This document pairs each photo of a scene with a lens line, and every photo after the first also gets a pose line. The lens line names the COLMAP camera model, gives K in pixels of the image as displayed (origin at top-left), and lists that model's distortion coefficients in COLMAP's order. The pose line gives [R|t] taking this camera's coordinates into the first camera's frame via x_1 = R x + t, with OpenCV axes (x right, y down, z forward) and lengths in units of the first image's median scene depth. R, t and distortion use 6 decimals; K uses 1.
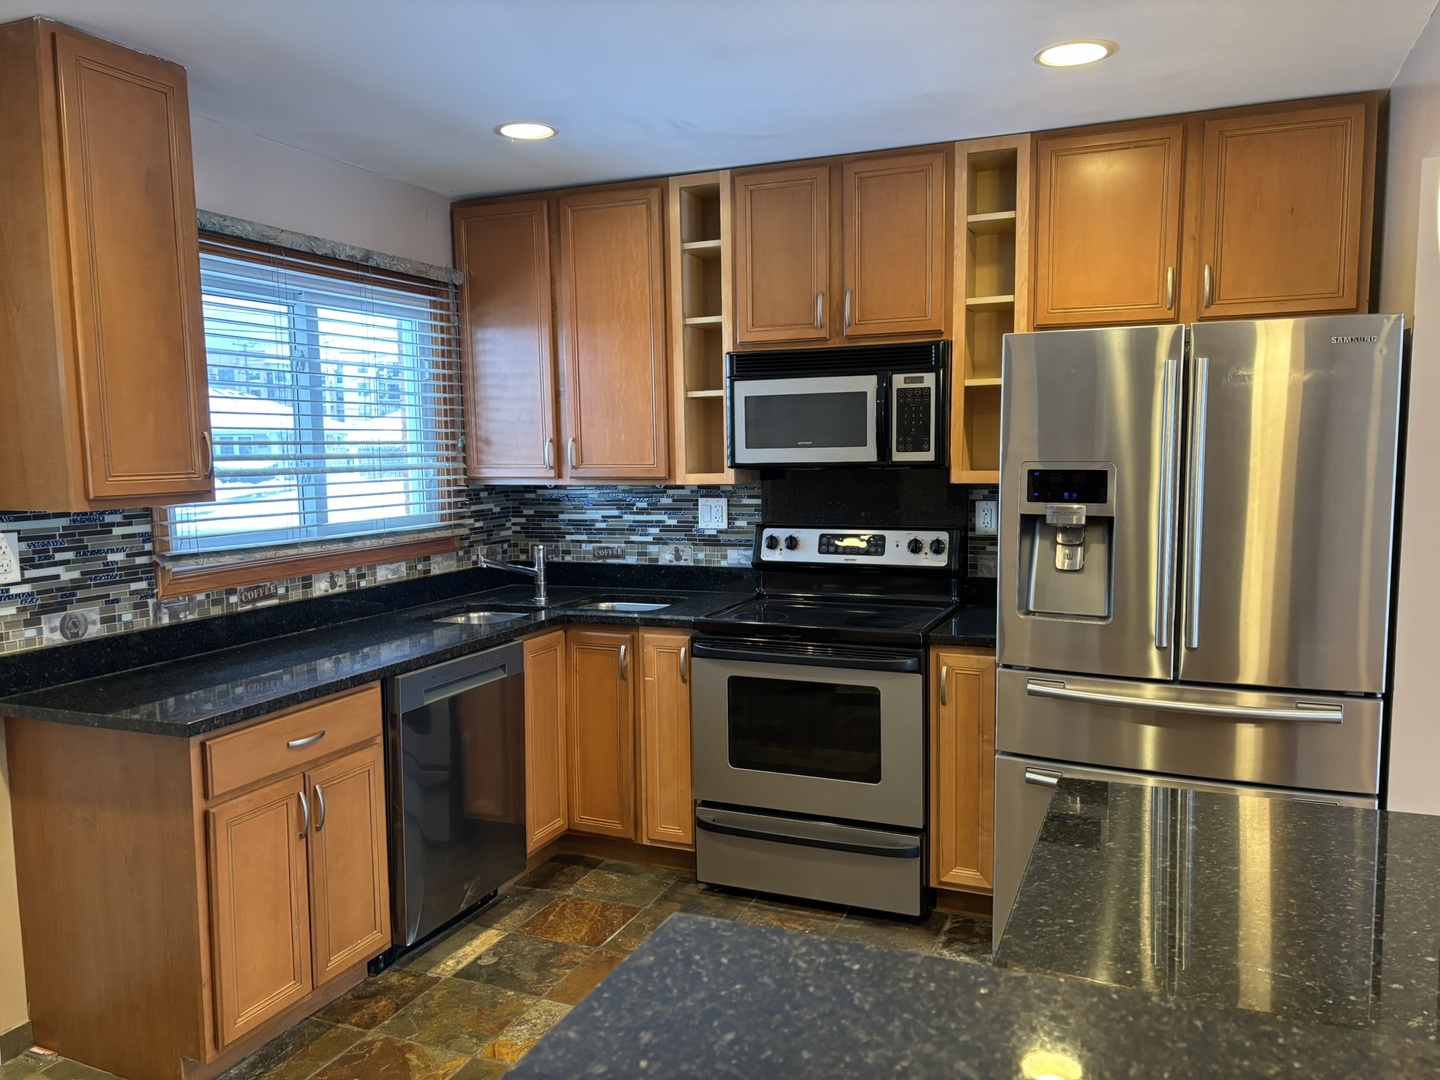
lens RADIAL K [[1077.4, 0, 719.8], [0, 1077.4, 538.3], [0, 0, 1]] dist [0.038948, -0.005973]
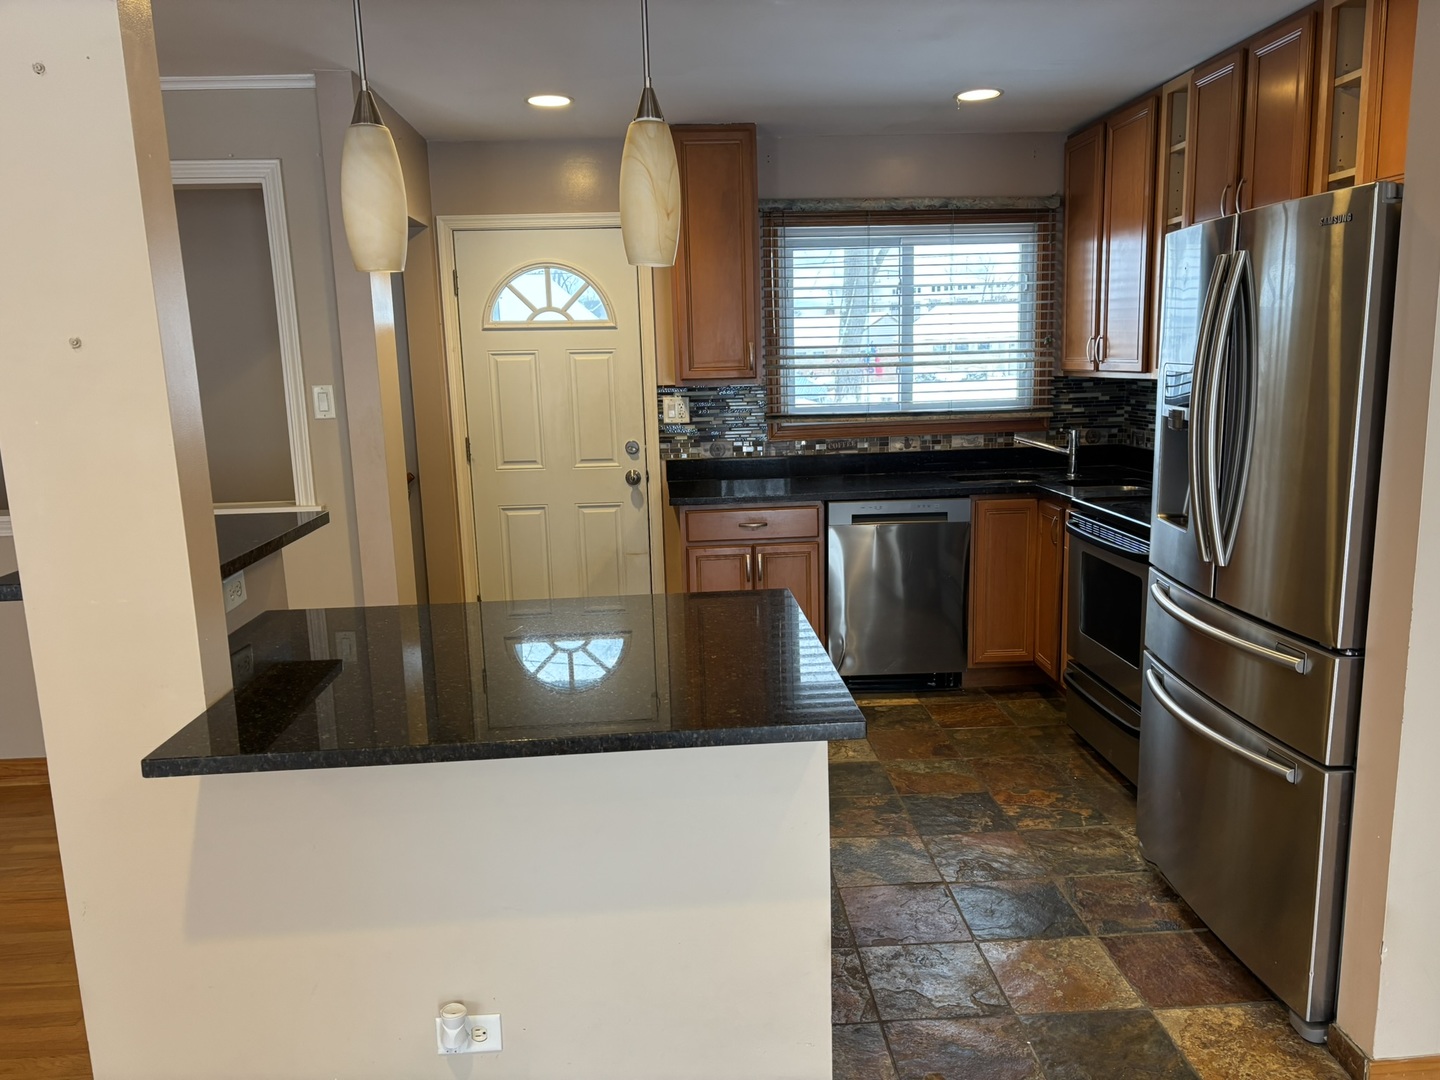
lens RADIAL K [[1077.4, 0, 722.9], [0, 1077.4, 540.9], [0, 0, 1]] dist [0.038948, -0.005973]
pose [[0.457987, 0.158091, -0.874789, 0.777270], [-0.058338, 0.987283, 0.147879, -0.028325], [0.887043, -0.016693, 0.461386, 0.127985]]
